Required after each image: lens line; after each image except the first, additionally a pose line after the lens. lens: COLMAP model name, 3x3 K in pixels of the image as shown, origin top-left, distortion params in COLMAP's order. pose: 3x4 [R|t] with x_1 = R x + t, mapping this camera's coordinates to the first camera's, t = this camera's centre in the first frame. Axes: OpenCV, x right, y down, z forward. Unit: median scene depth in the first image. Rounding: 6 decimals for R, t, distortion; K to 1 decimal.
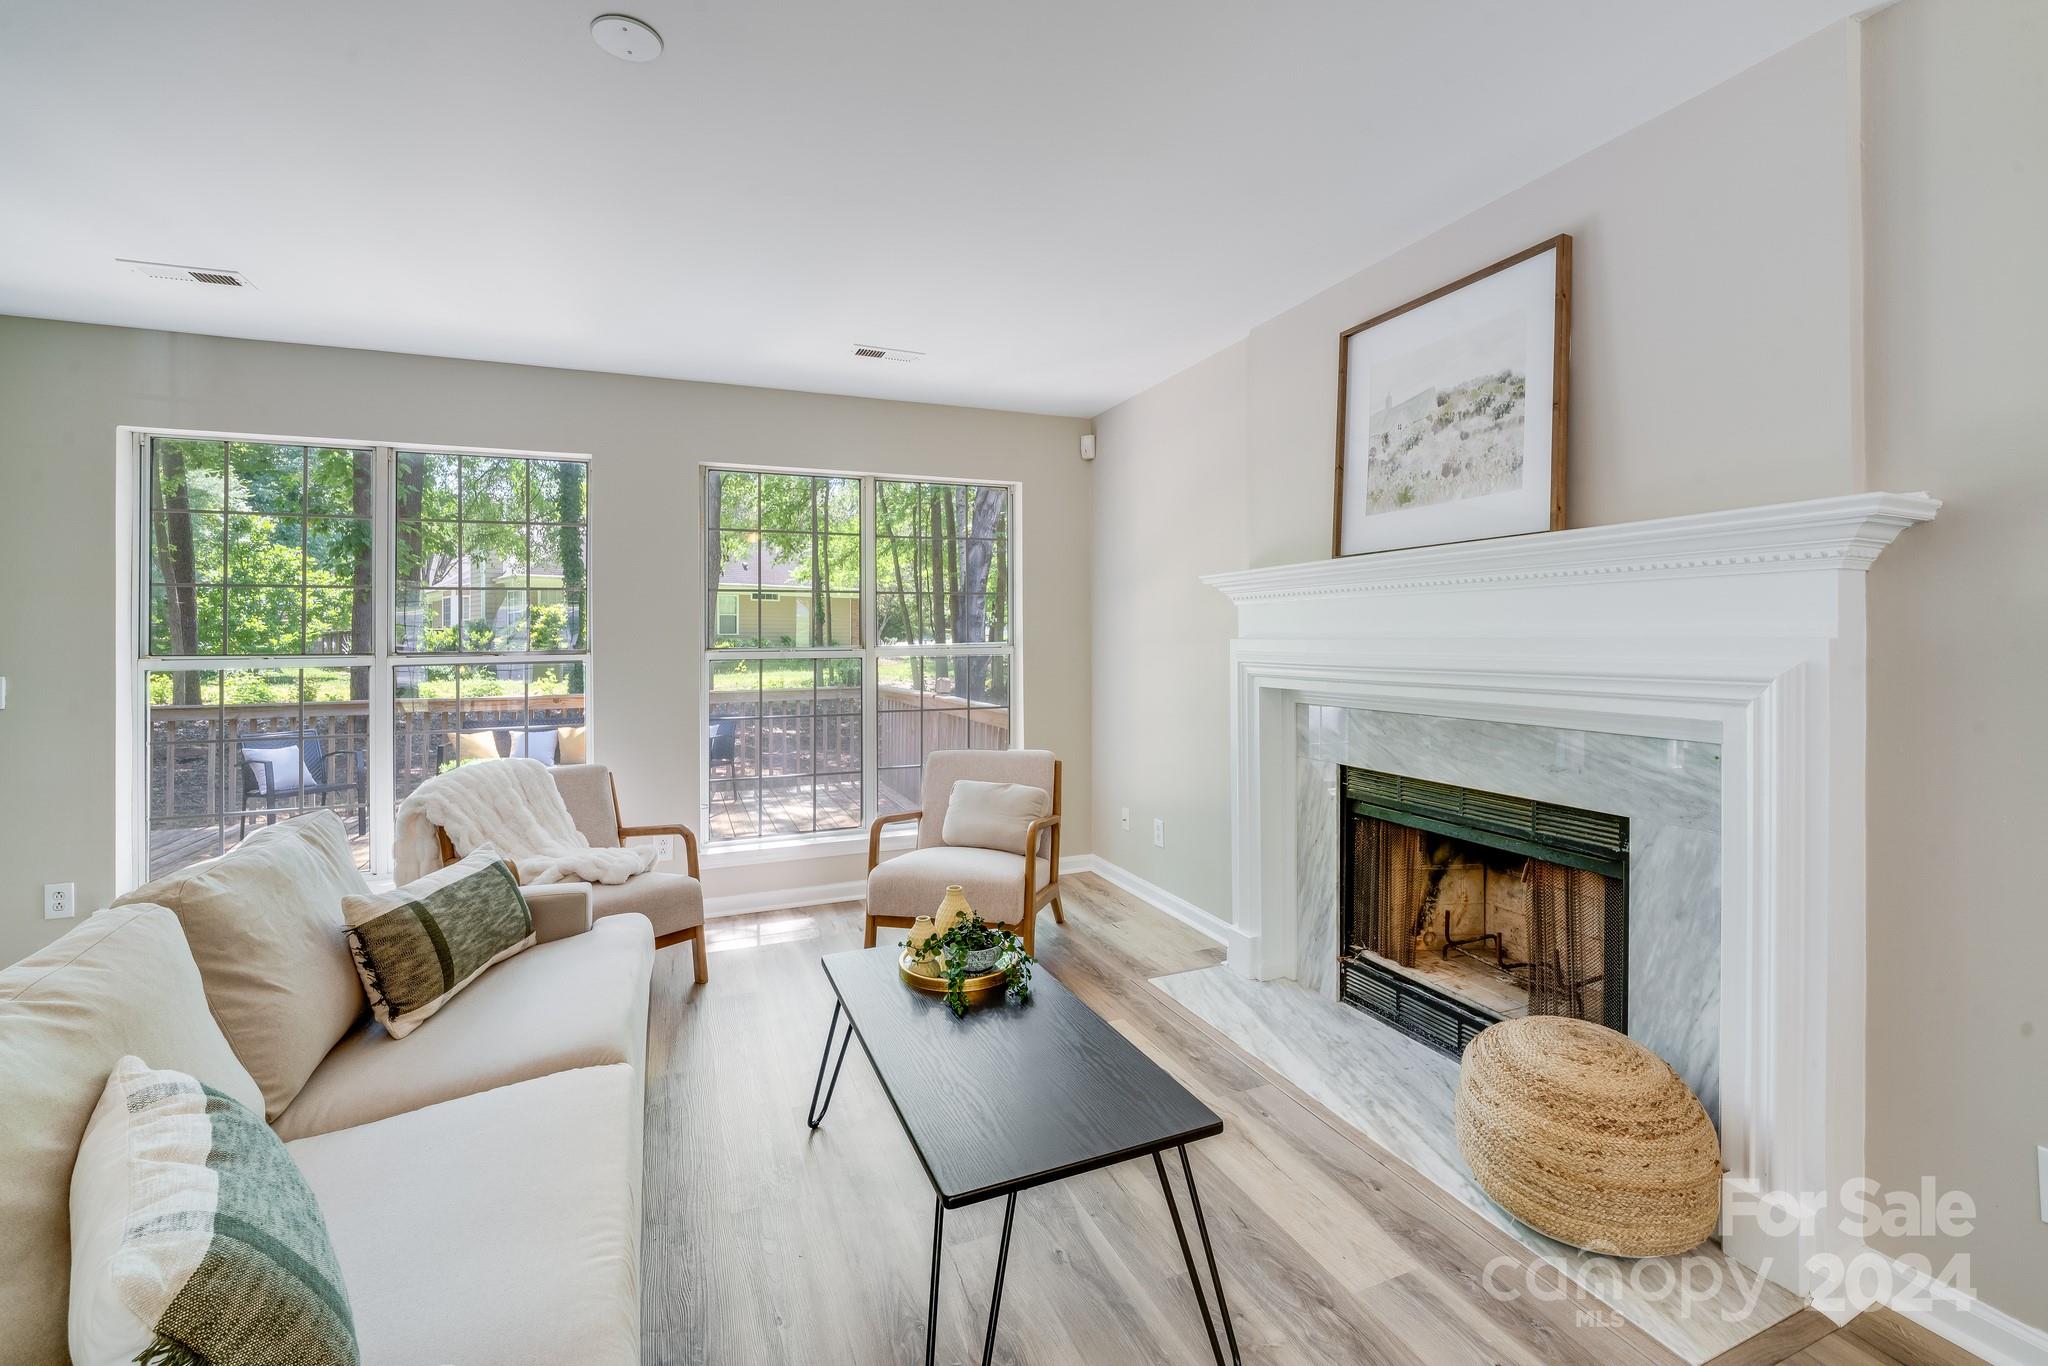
lens RADIAL K [[858.5, 0, 1021.6], [0, 858.5, 633.2], [0, 0, 1]] dist [-0.006741, -0.000490]
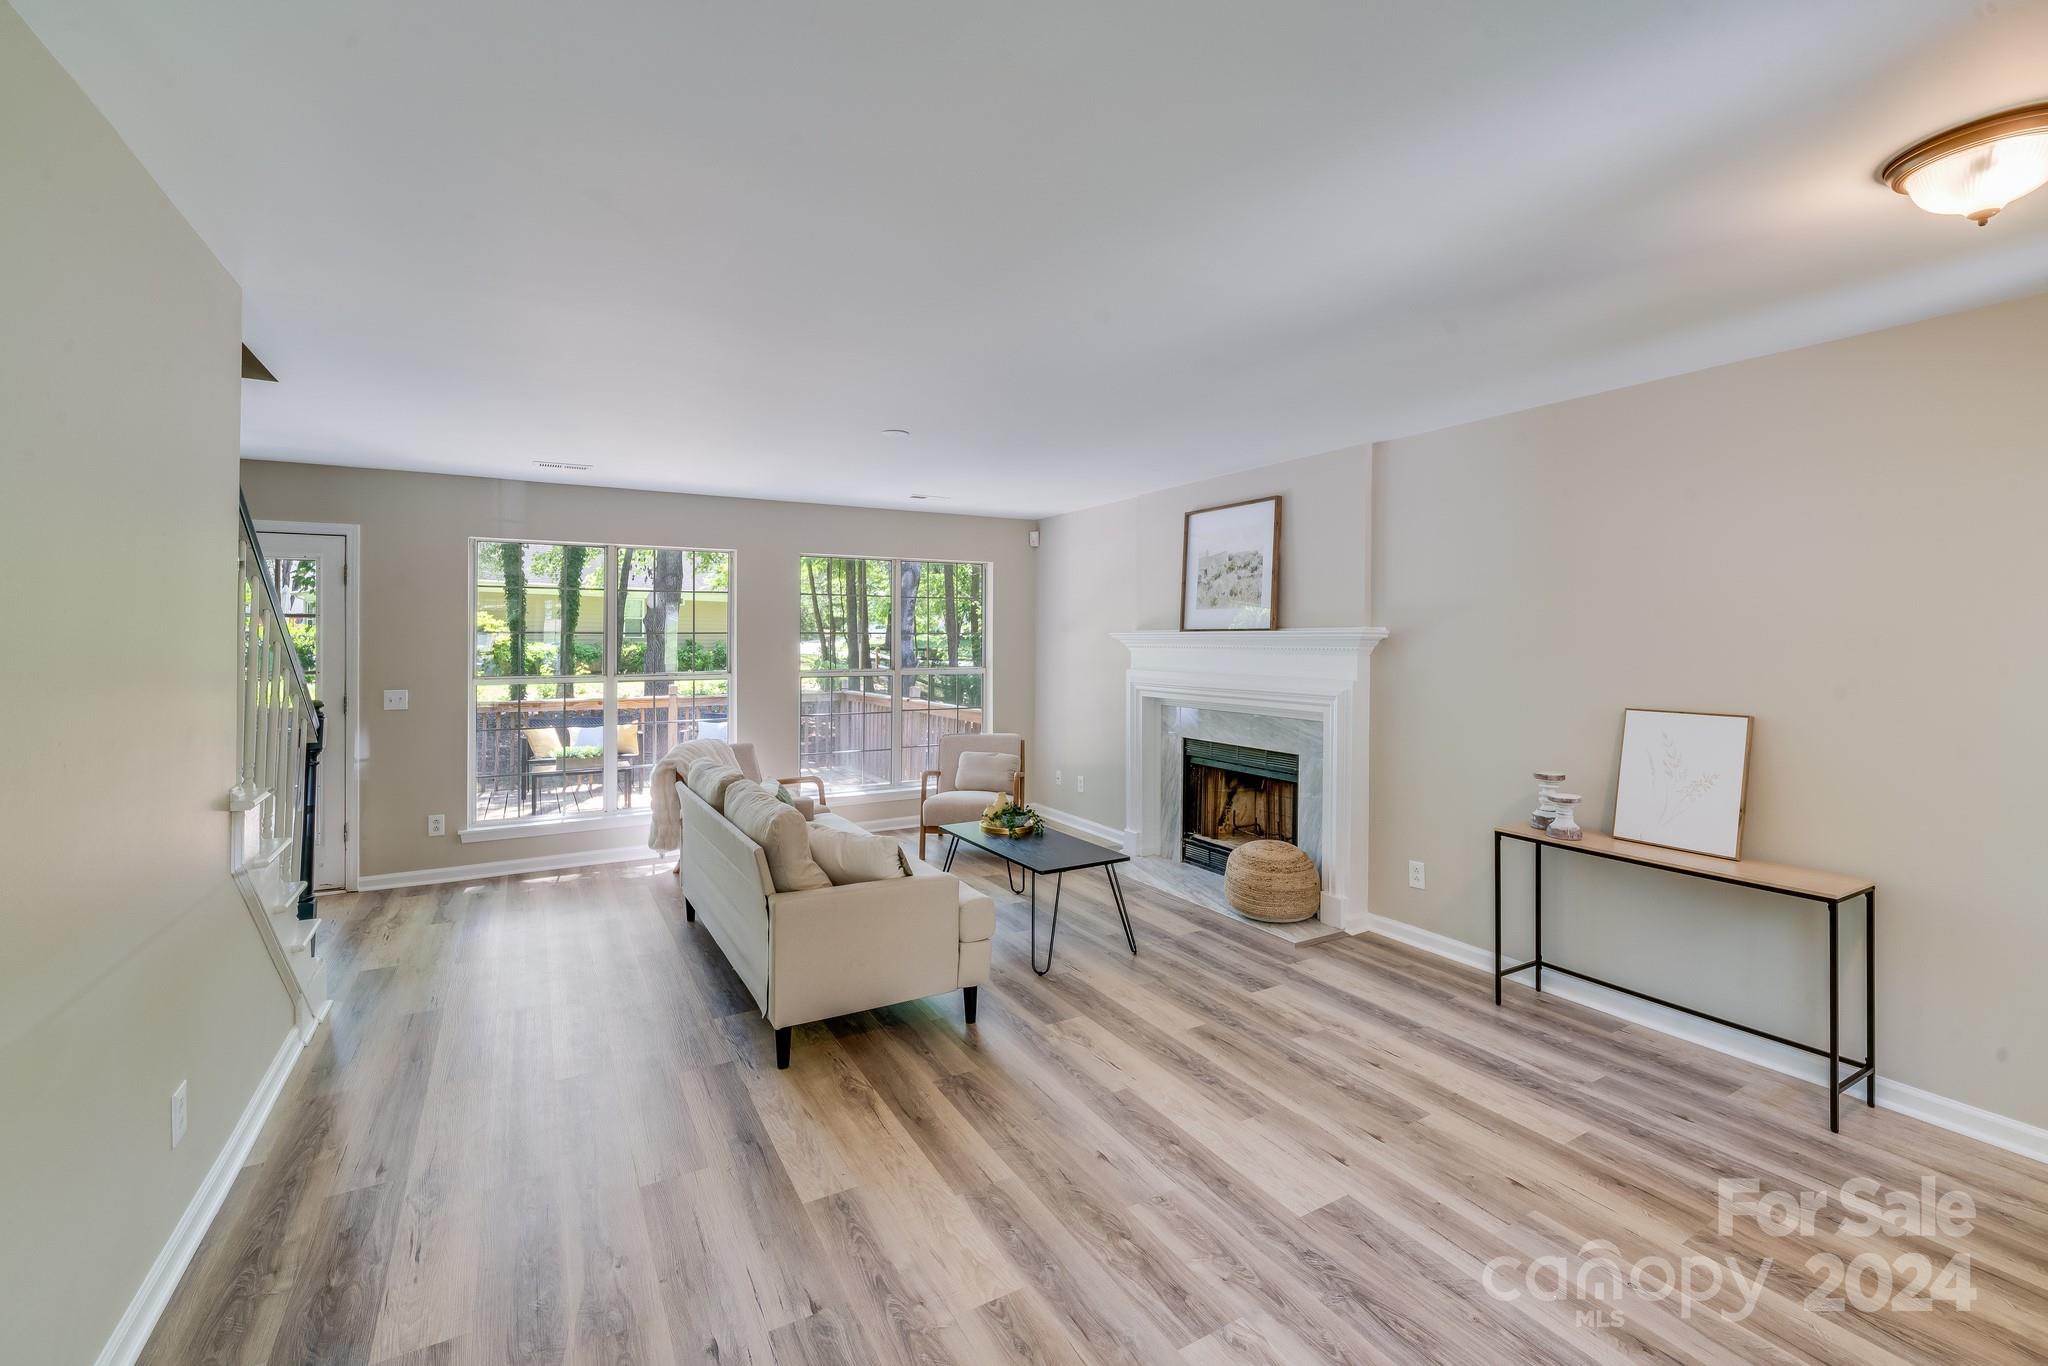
lens RADIAL K [[861.2, 0, 1000.2], [0, 861.2, 635.2], [0, 0, 1]] dist [-0.002089, -0.000514]
pose [[0.993786, 0.008787, 0.110957, -0.256198], [-0.008912, 0.999960, 0.000625, -0.073988], [-0.110947, -0.001610, 0.993825, -0.887871]]
